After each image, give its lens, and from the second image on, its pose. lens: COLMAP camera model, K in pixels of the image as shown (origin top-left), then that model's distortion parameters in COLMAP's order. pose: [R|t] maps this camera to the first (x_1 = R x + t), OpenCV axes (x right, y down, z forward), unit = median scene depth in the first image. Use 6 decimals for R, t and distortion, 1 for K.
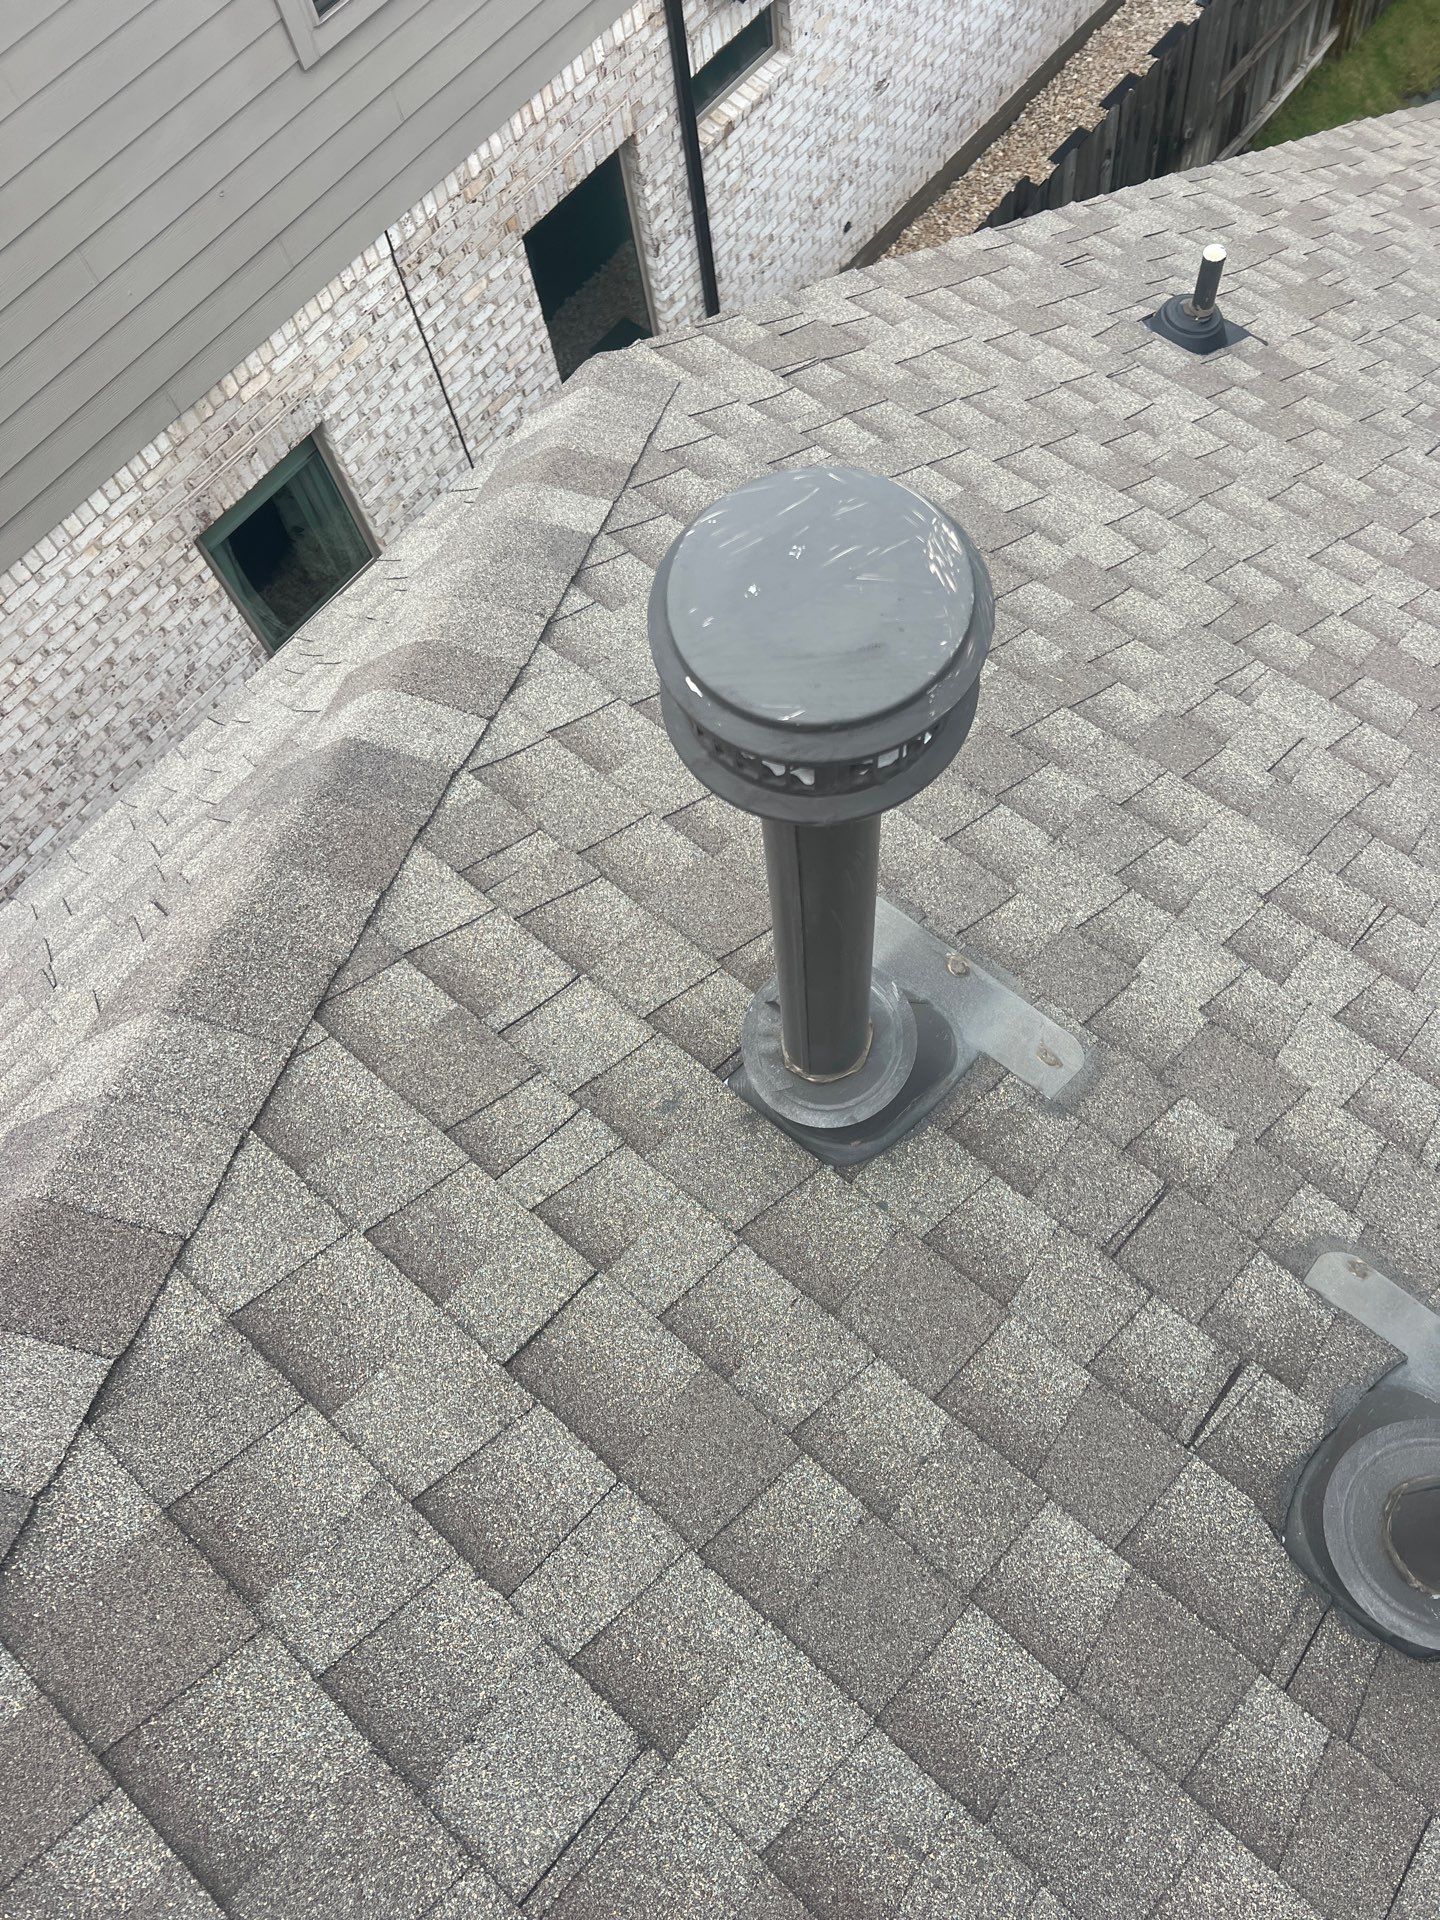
lens RADIAL K [[1404.0, 0, 720.8], [0, 1404.0, 941.1], [0, 0, 1]] dist [0.043411, -0.044728]
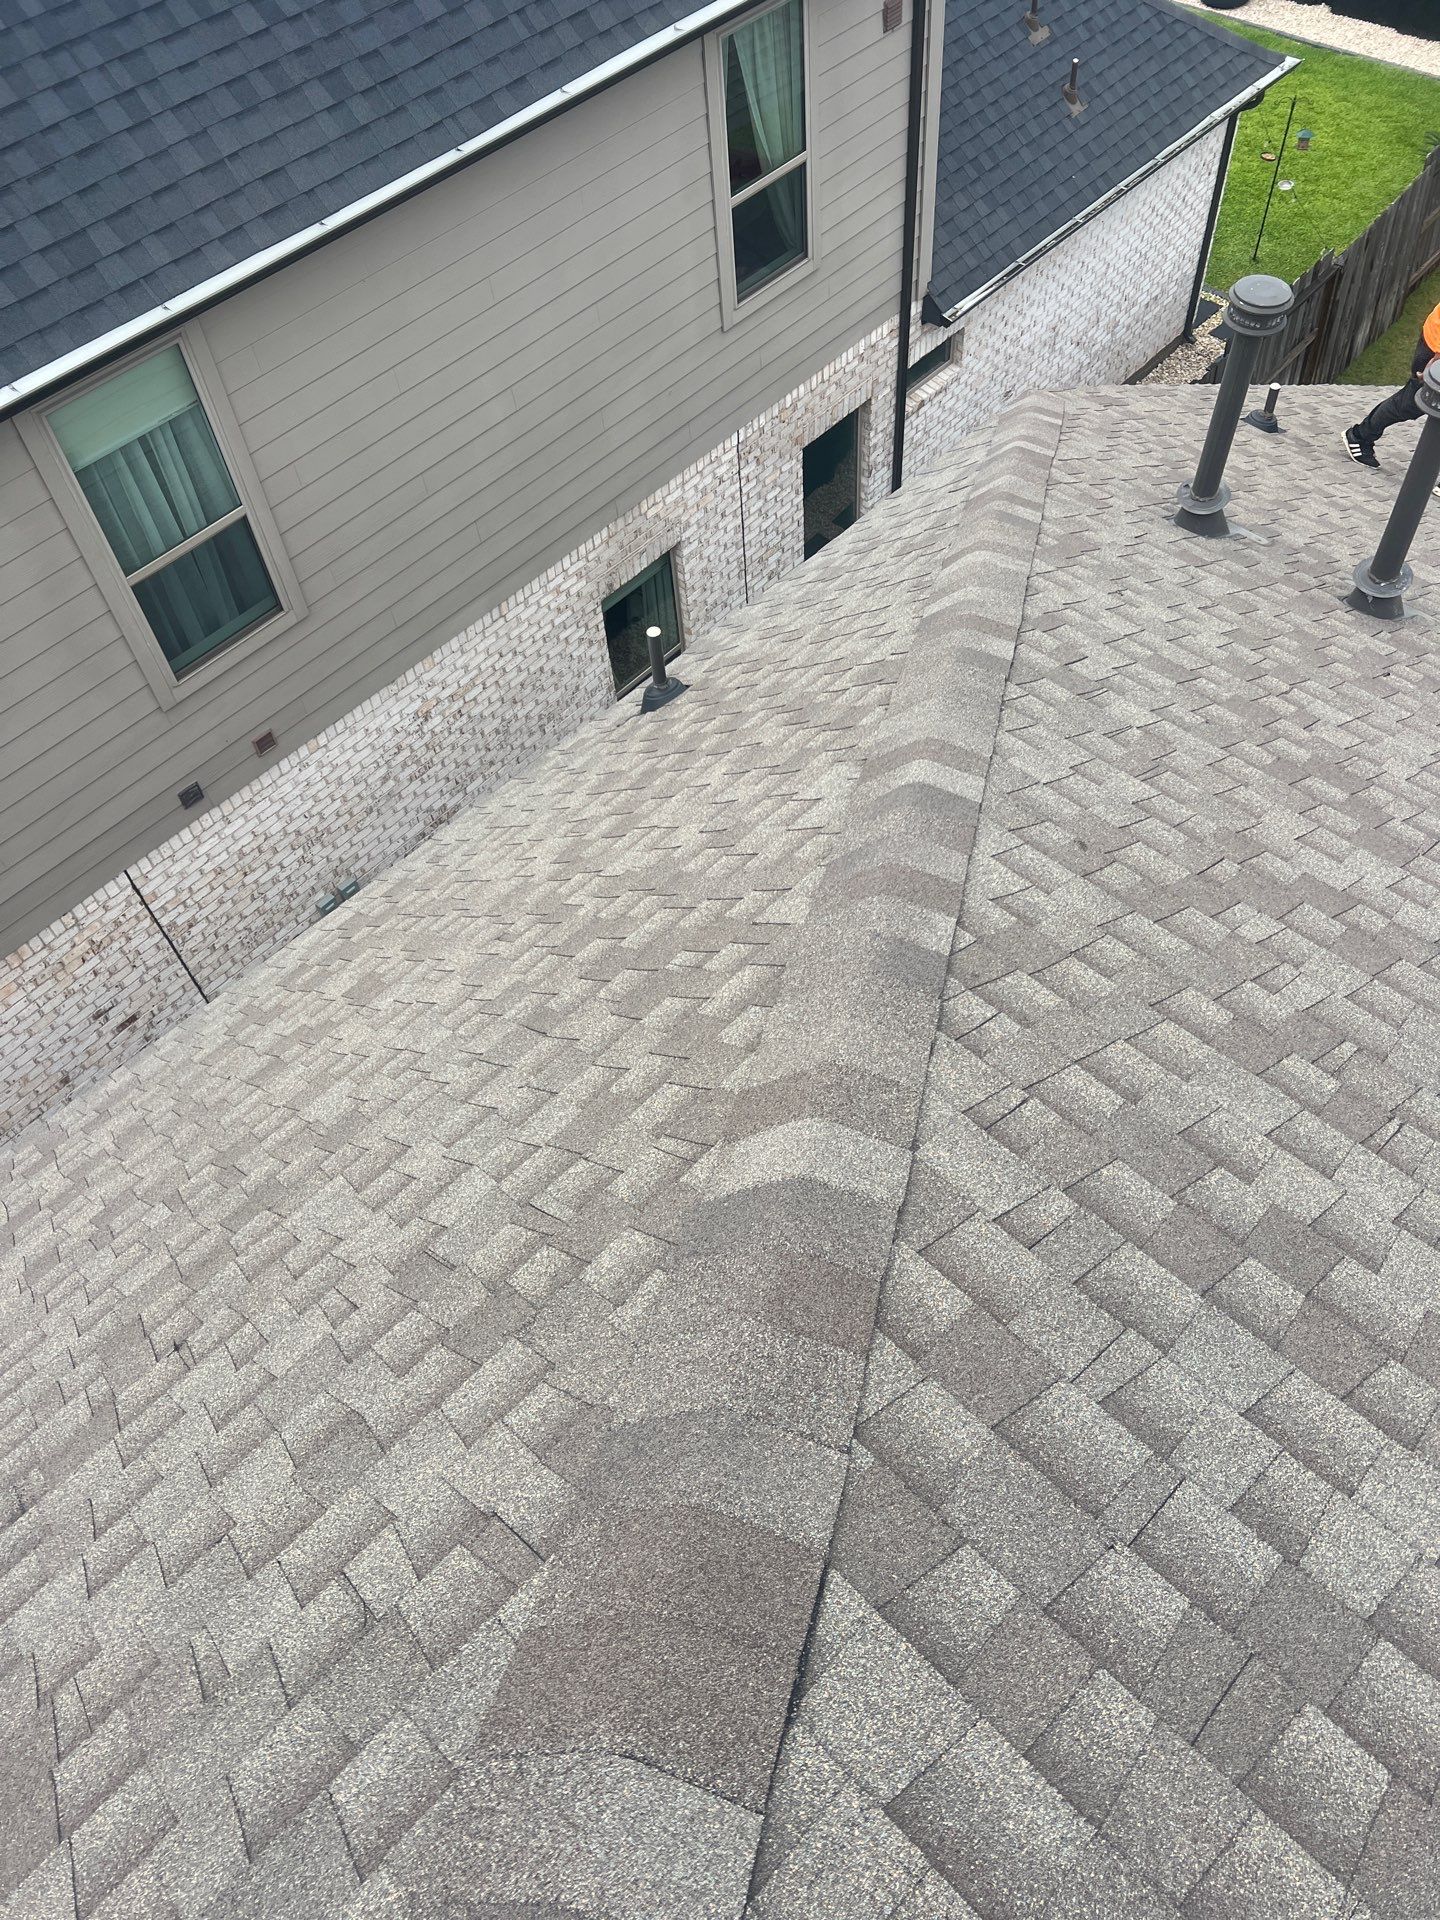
lens RADIAL K [[1425.0, 0, 737.3], [0, 1425.0, 957.9], [0, 0, 1]] dist [0.035344, -0.035181]
pose [[0.998064, 0.056317, 0.026376, -0.281237], [-0.049107, 0.973958, -0.221349, 0.520245], [-0.038155, 0.219625, 0.974838, -0.541085]]
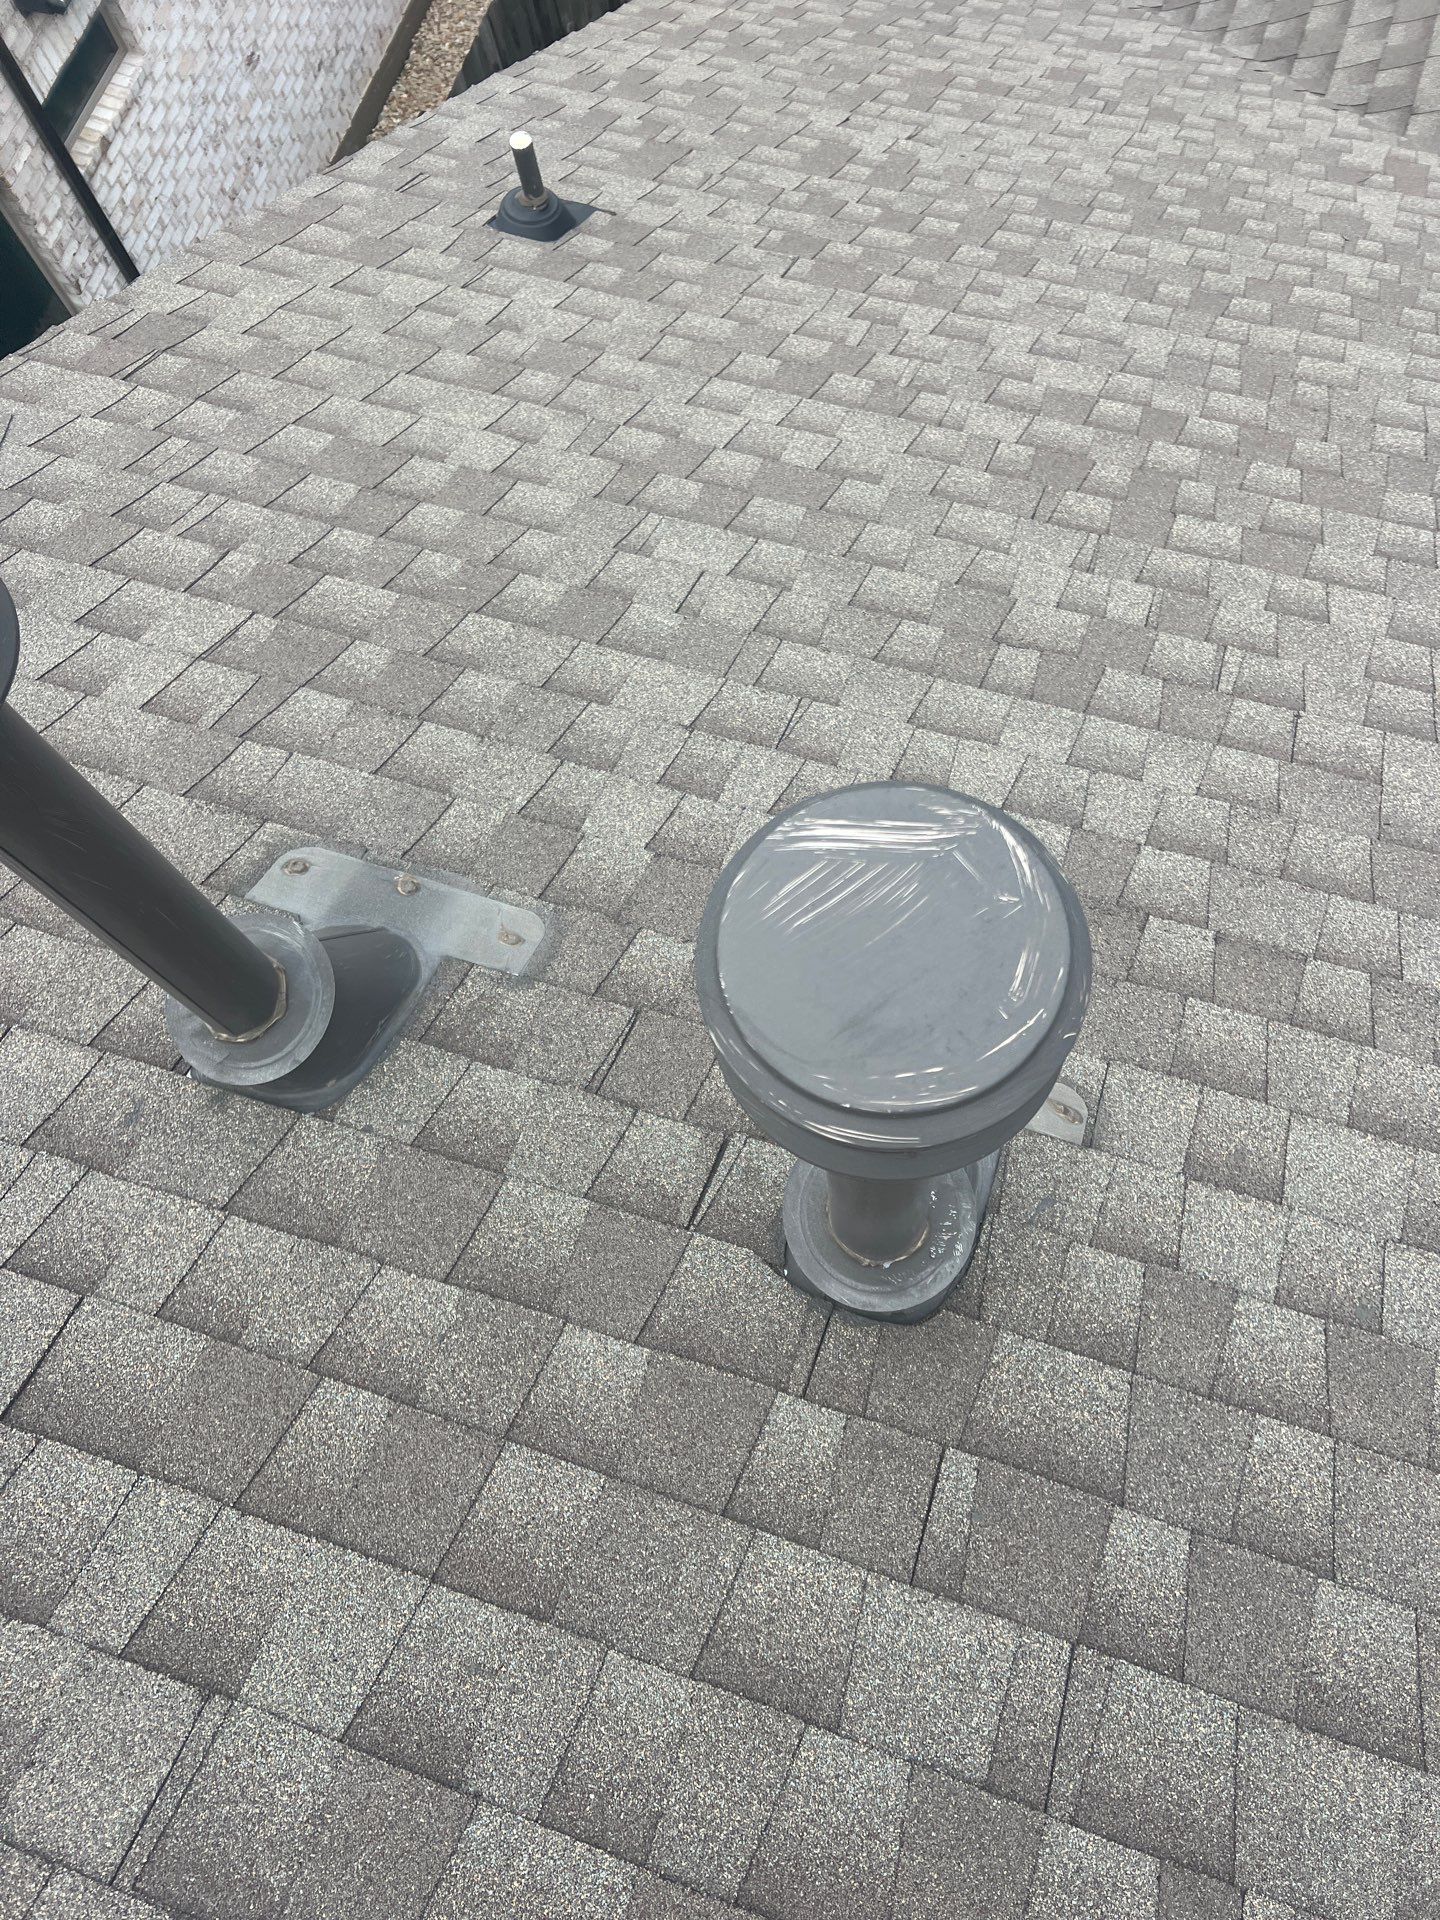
lens RADIAL K [[1411.4, 0, 721.3], [0, 1411.4, 950.7], [0, 0, 1]] dist [0.047513, -0.057556]
pose [[0.922630, -0.351810, 0.158059, 0.064096], [0.346340, 0.936069, 0.061839, 0.024787], [-0.169710, -0.002313, 0.985491, -0.018010]]
